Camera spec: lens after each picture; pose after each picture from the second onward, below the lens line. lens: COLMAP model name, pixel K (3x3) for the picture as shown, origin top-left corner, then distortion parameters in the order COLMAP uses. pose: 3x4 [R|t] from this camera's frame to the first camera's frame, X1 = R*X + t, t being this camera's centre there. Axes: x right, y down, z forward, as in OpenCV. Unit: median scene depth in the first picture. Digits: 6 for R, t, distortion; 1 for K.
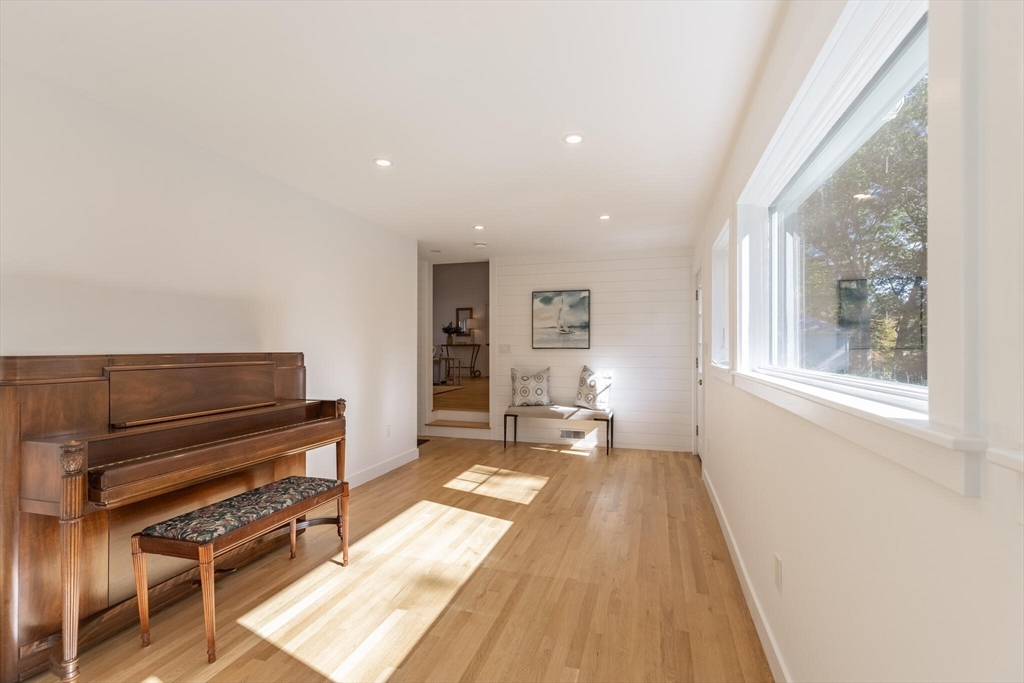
lens RADIAL K [[470.9, 0, 502.4], [0, 470.9, 347.1], [0, 0, 1]] dist [0.007194, -0.000794]
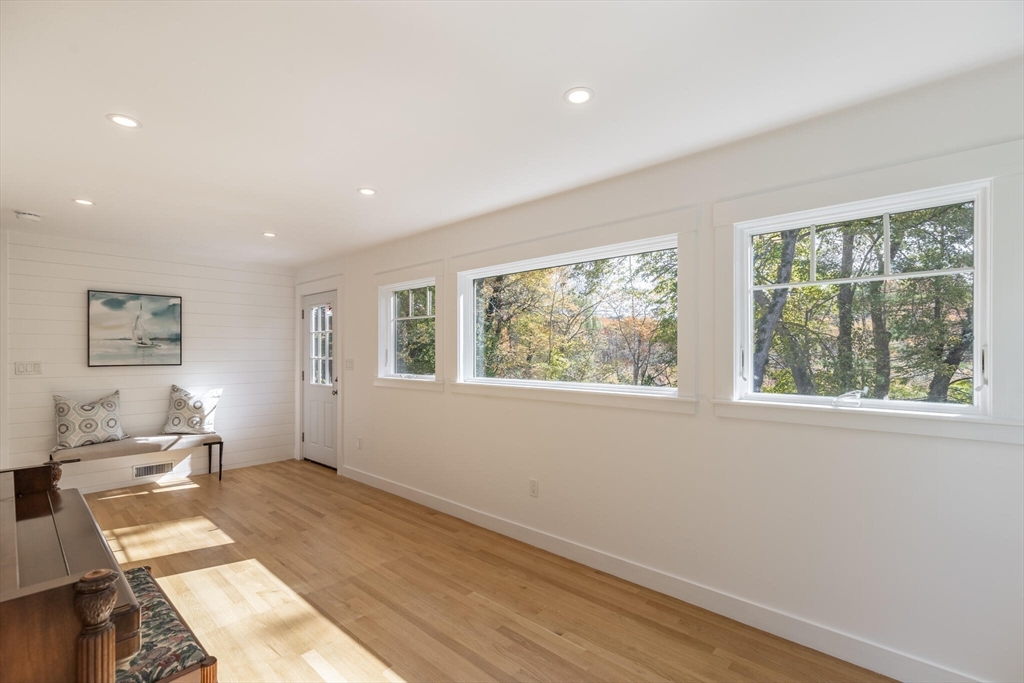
lens RADIAL K [[470.9, 0, 514.3], [0, 470.9, 347.8], [0, 0, 1]] dist [0.007194, -0.000794]
pose [[0.423349, 0.006123, 0.905946, -0.417358], [0.002305, 0.999967, -0.007836, -0.024438], [-0.905964, 0.005405, 0.423321, 0.096487]]
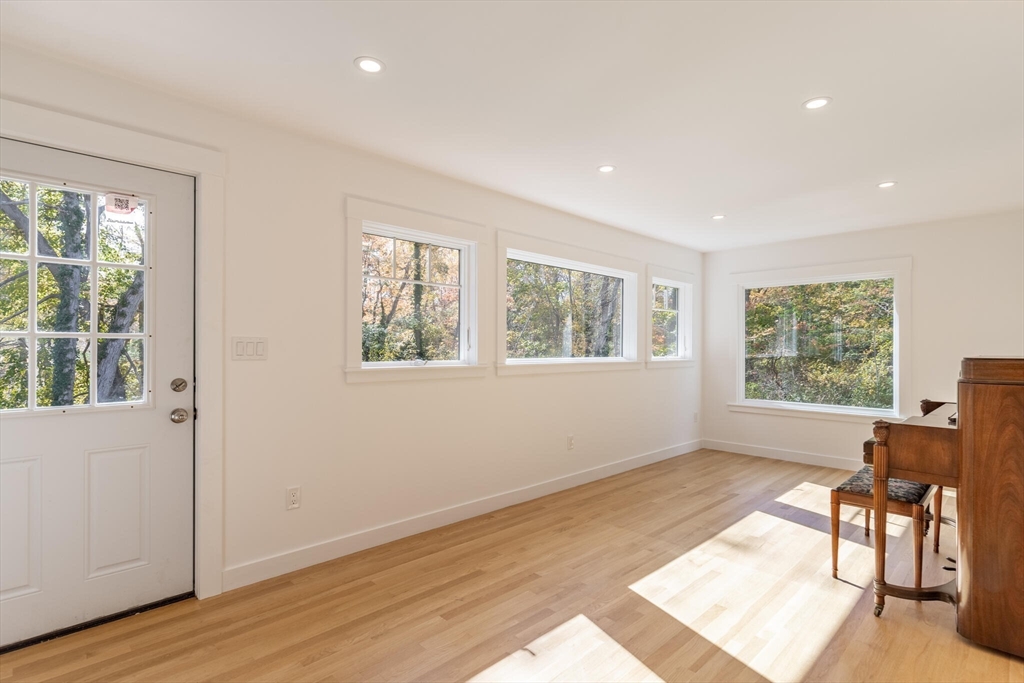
lens RADIAL K [[518.9, 0, 512.6], [0, 518.9, 345.8], [0, 0, 1]] dist [0.005377, -0.000427]
pose [[-0.888829, -0.004252, 0.458218, -0.128068], [-0.004889, 0.999988, -0.000204, -0.002192], [-0.458212, -0.002421, -0.888840, 1.242463]]
